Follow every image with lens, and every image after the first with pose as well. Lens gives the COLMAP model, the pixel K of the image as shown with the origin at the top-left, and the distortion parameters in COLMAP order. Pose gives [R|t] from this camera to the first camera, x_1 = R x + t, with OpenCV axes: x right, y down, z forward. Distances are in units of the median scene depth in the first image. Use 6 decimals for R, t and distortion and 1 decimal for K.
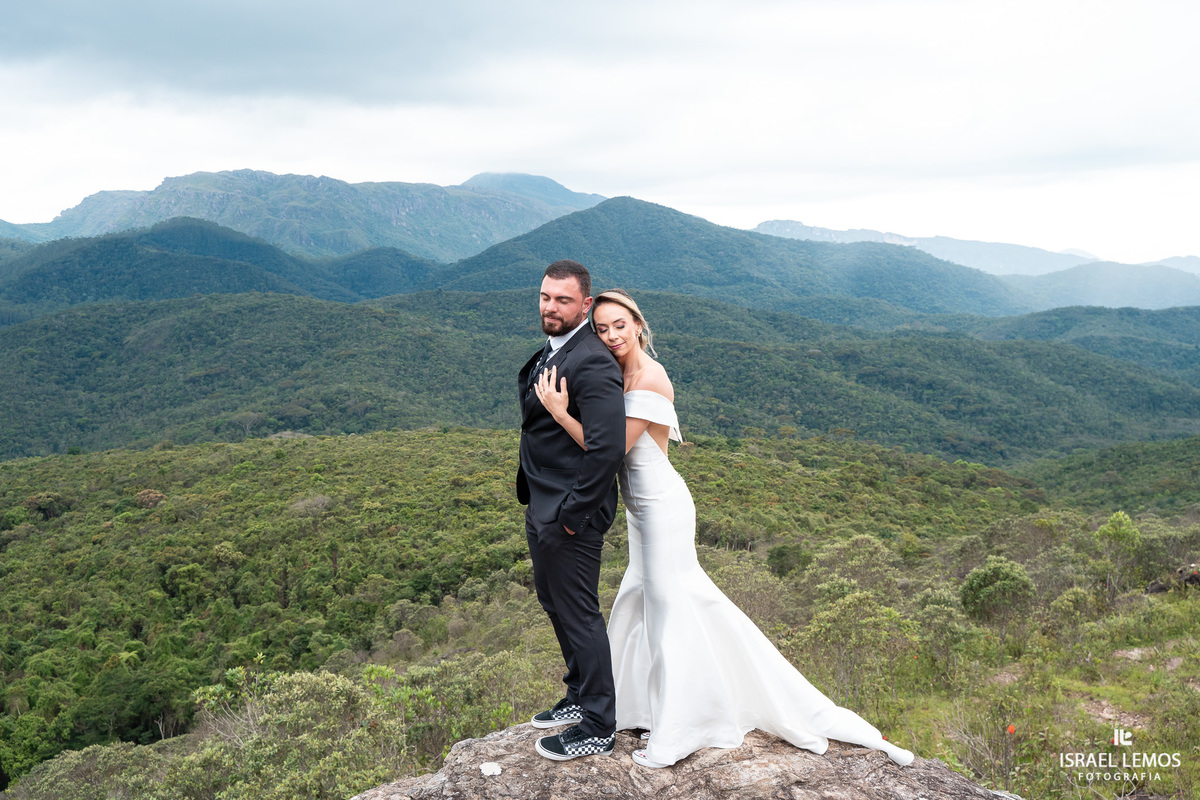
lens RADIAL K [[1295.8, 0, 599.3], [0, 1295.8, 388.7], [0, 0, 1]] dist [-0.010899, 0.000000]
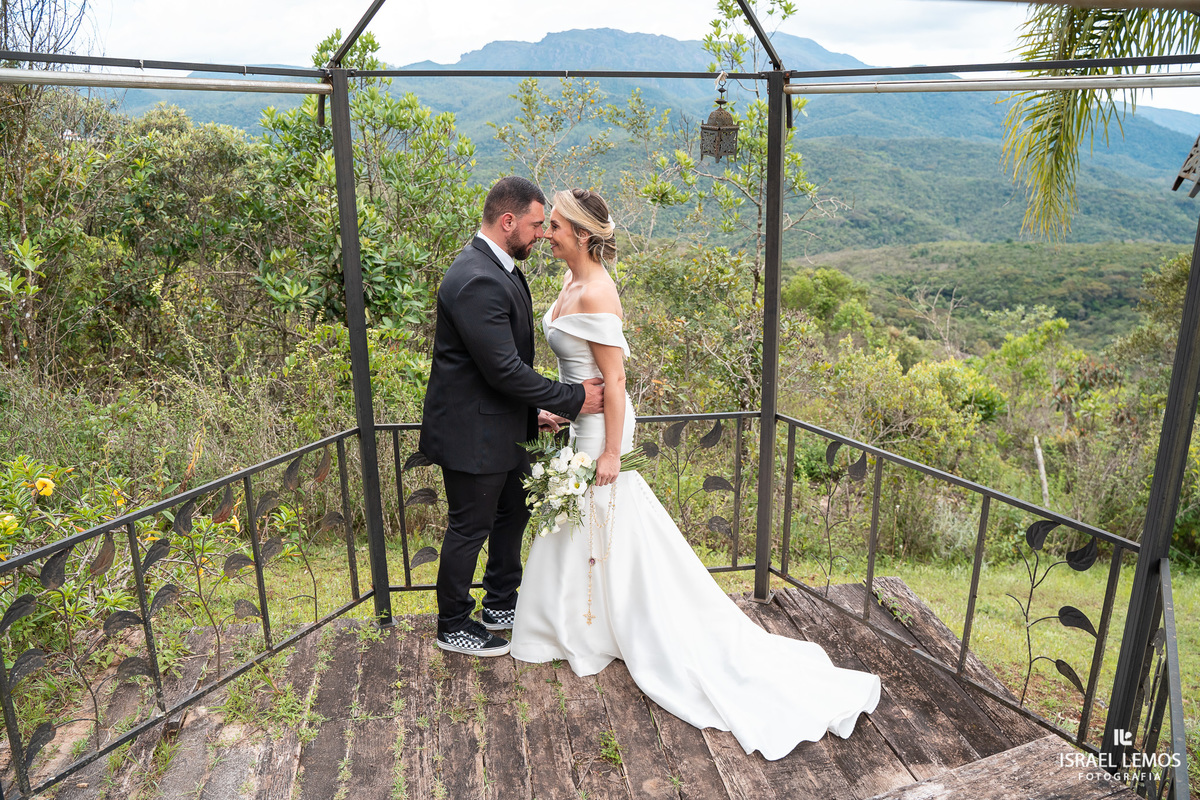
lens RADIAL K [[982.8, 0, 595.1], [0, 982.8, 395.7], [0, 0, 1]] dist [-0.116128, 0.076134]
pose [[0.982723, 0.088335, -0.162644, -0.310567], [-0.053926, 0.977285, 0.204953, 0.004118], [0.177054, -0.192641, 0.965164, -0.237092]]
